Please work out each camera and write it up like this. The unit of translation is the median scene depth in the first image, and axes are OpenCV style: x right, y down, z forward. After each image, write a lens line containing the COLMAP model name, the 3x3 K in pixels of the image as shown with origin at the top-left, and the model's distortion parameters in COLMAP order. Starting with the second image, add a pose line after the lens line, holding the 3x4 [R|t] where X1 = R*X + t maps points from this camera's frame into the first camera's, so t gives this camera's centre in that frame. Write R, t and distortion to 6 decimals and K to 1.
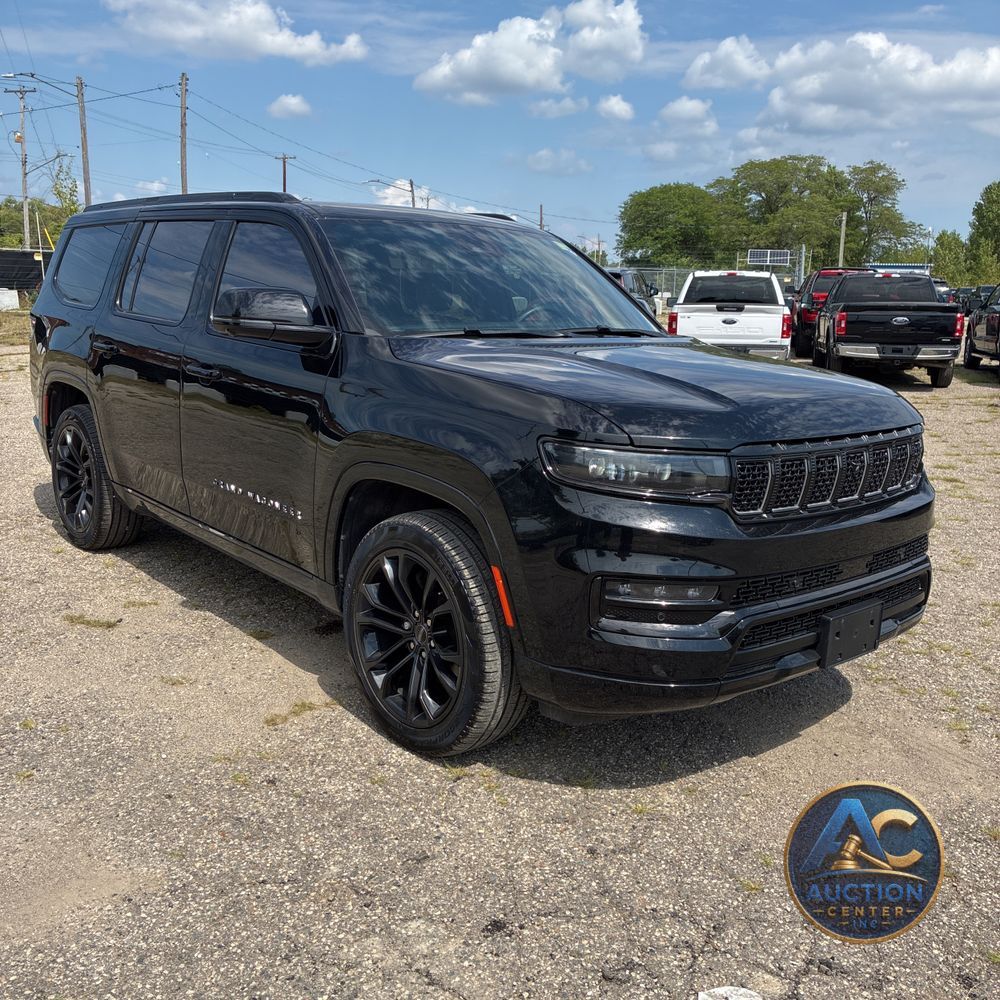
lens RADIAL K [[1020.3, 0, 495.9], [0, 1020.3, 489.4], [0, 0, 1]] dist [0.020661, 0.000000]
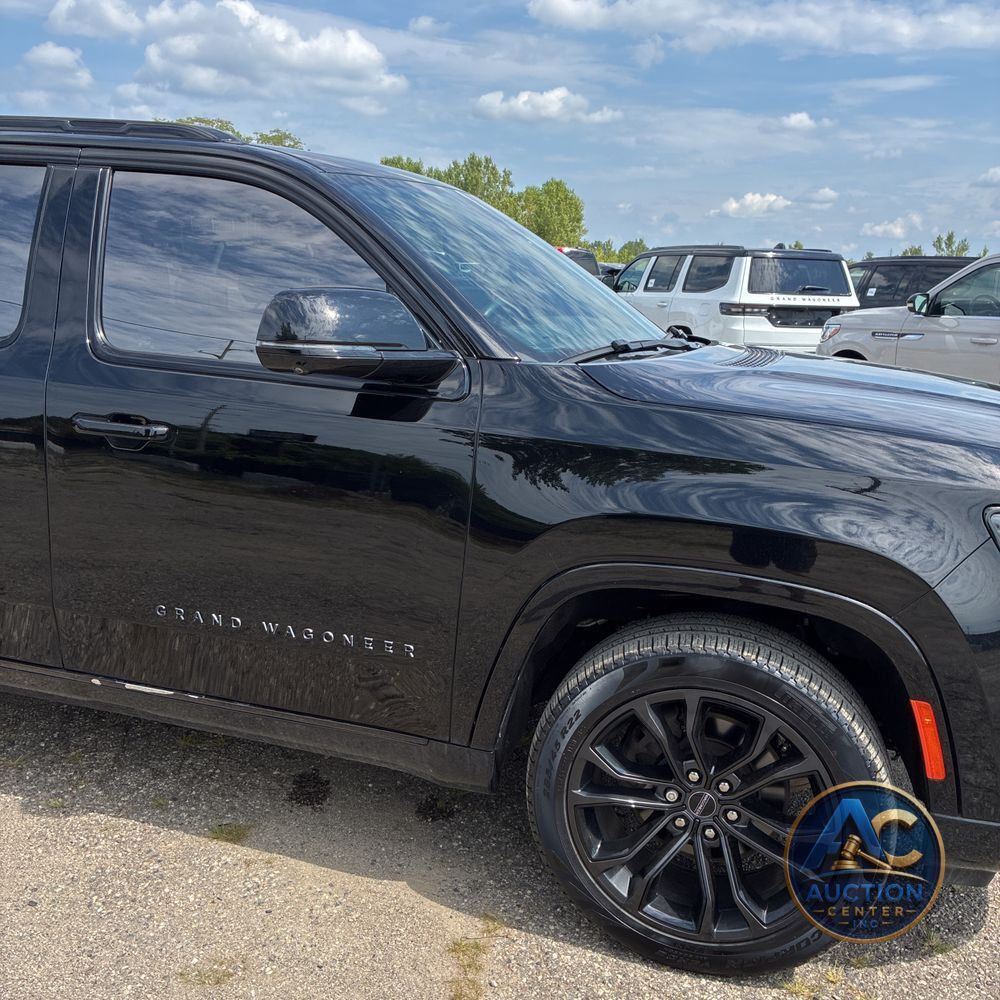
lens RADIAL K [[1020.3, 0, 520.1], [0, 1020.3, 488.7], [0, 0, 1]] dist [0.020661, 0.000000]
pose [[0.848928, -0.106477, 0.517672, -0.490134], [0.089904, 0.994313, 0.057082, -0.113556], [-0.520806, -0.001918, 0.853673, 0.466904]]
